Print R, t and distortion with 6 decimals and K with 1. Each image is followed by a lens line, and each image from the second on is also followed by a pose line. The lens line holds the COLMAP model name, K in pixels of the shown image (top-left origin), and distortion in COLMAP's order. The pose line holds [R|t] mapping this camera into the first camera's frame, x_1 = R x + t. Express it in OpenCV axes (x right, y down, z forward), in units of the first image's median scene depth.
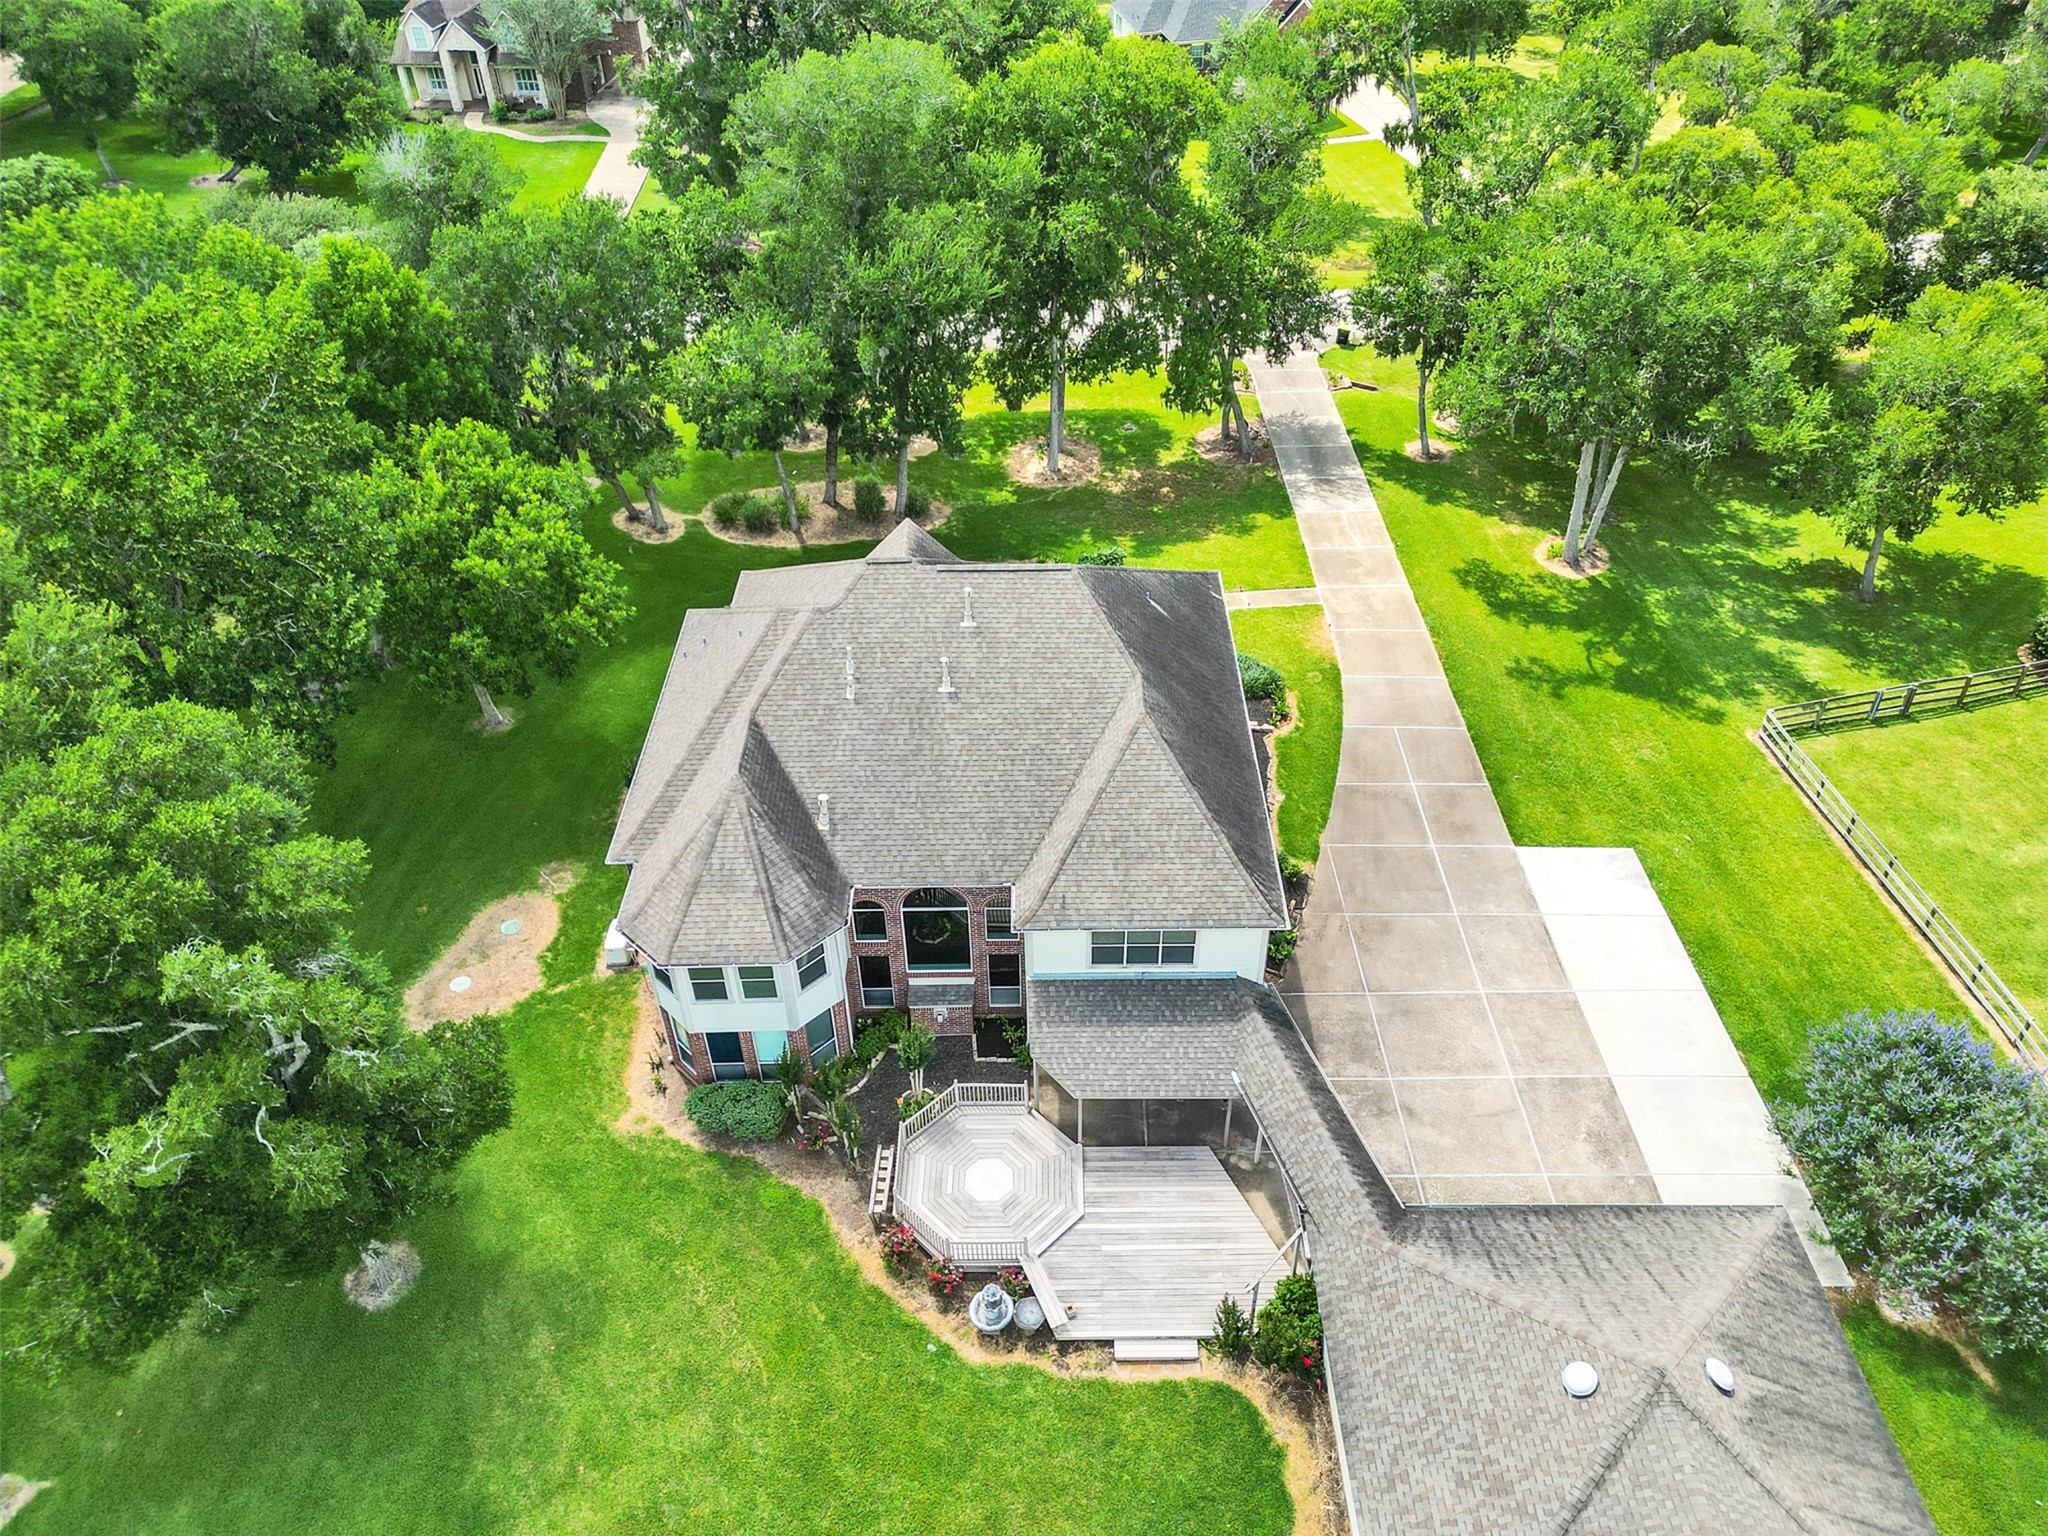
lens RADIAL K [[1429.2, 0, 1024.0], [0, 1429.2, 768.0], [0, 0, 1]] dist [0.075426, -0.084088]
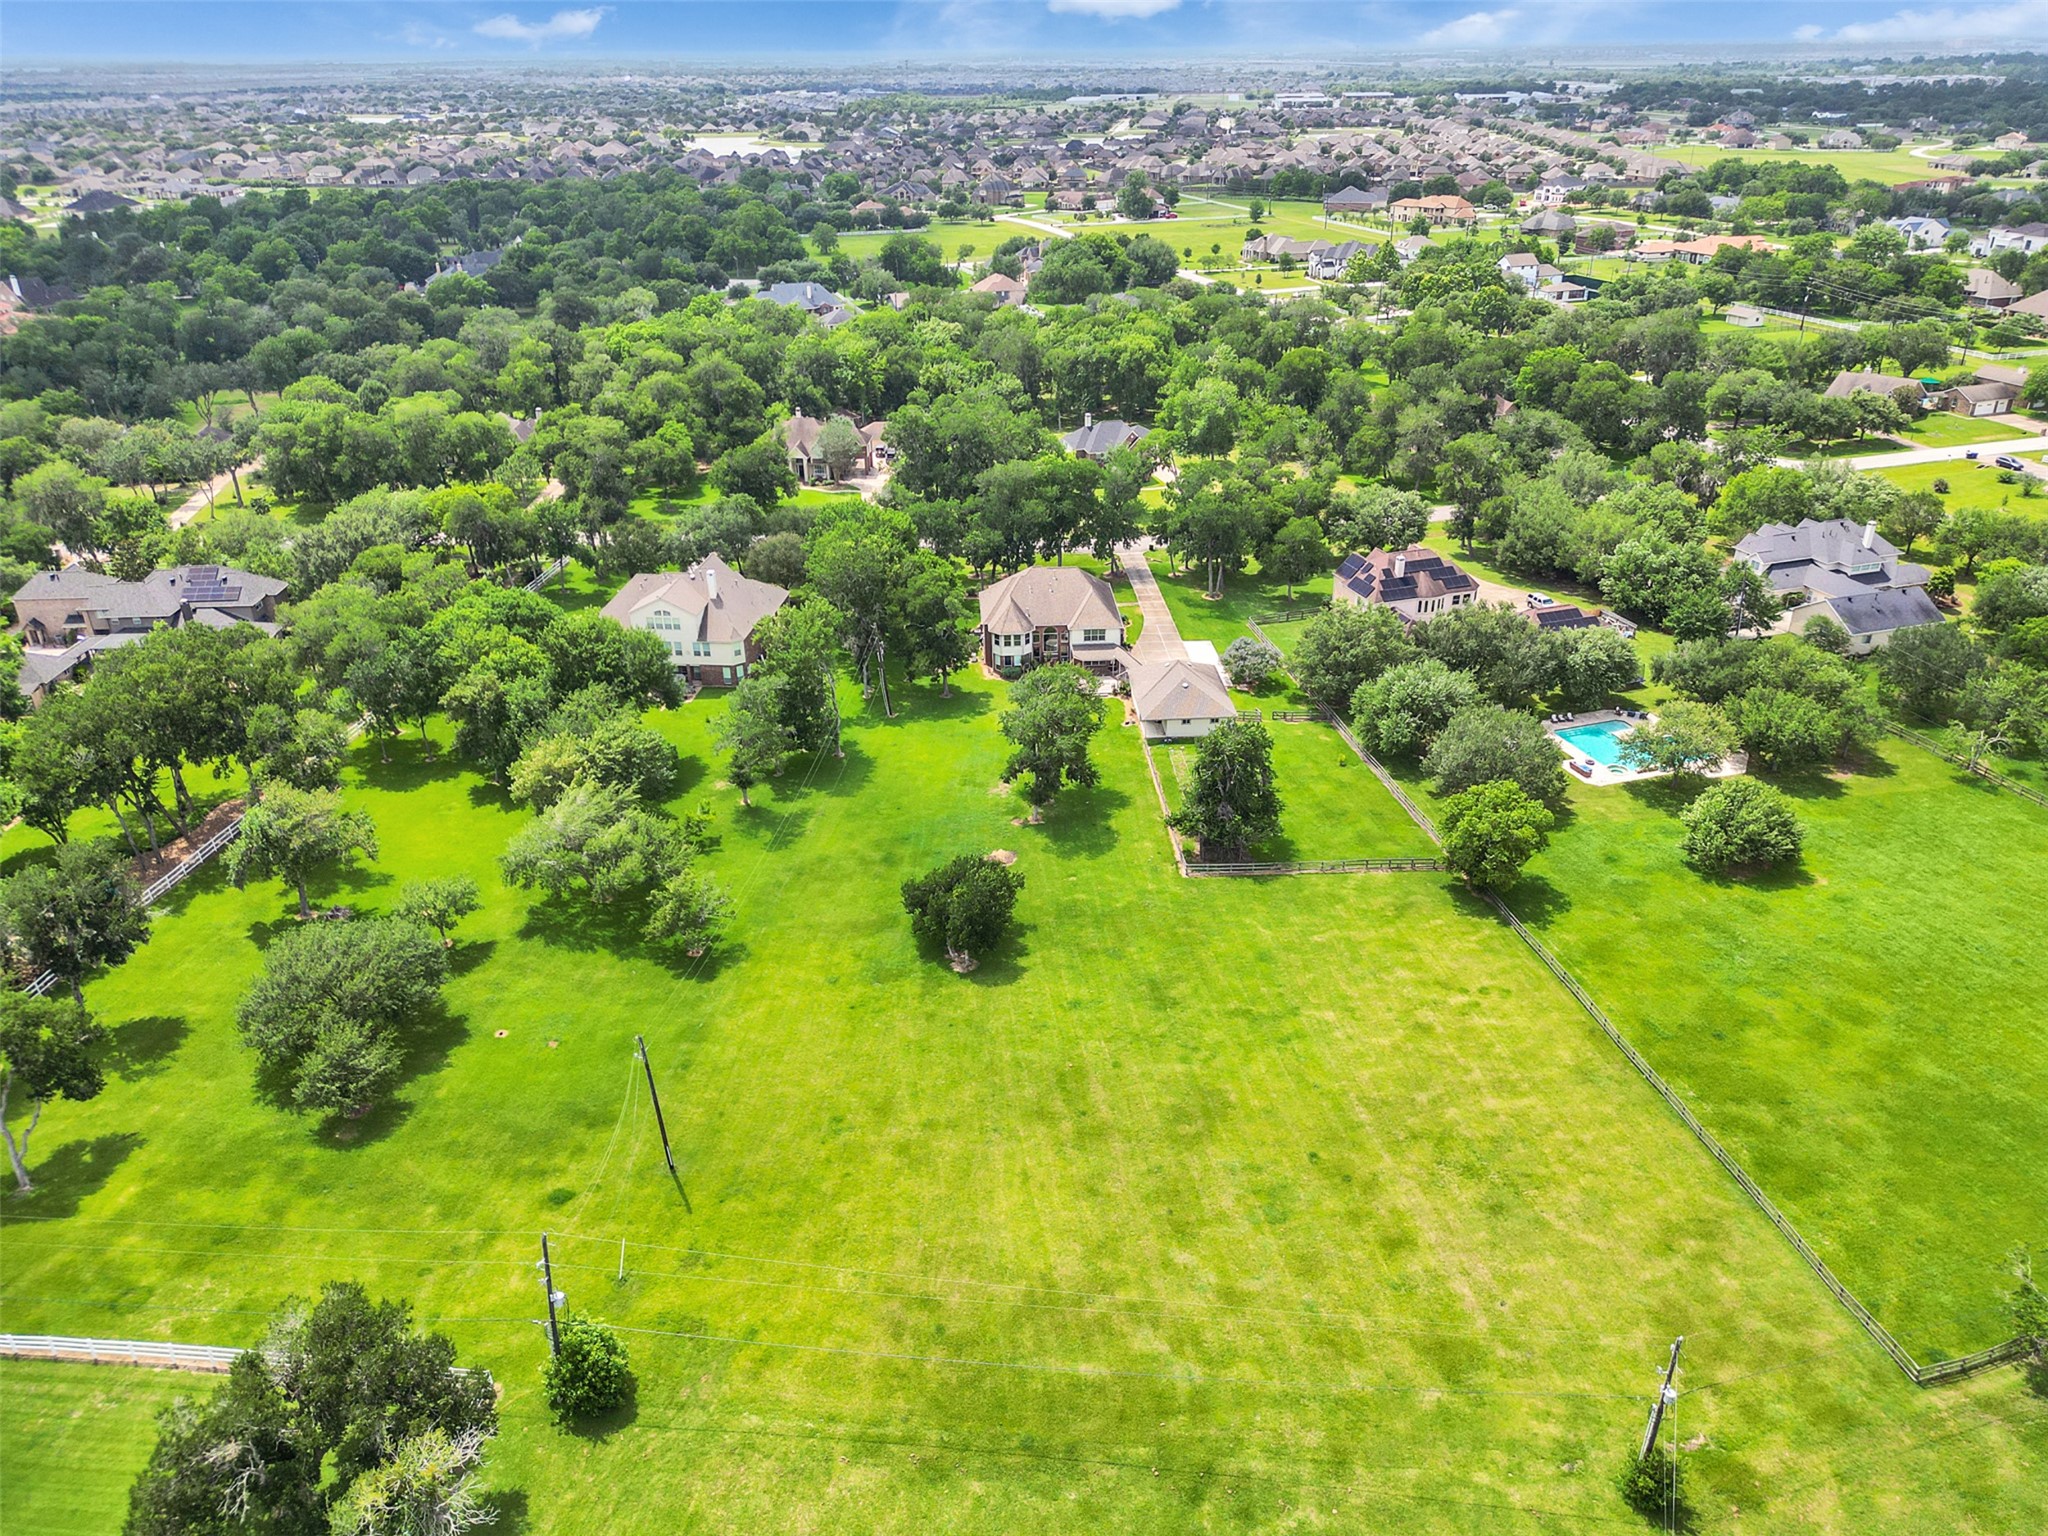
lens RADIAL K [[1429.2, 0, 1024.0], [0, 1429.2, 768.0], [0, 0, 1]] dist [0.075426, -0.084088]
pose [[0.998506, -0.018749, 0.051323, -0.291408], [0.029982, 0.973253, -0.227773, 1.172511], [-0.045679, 0.228971, 0.972361, -2.543433]]
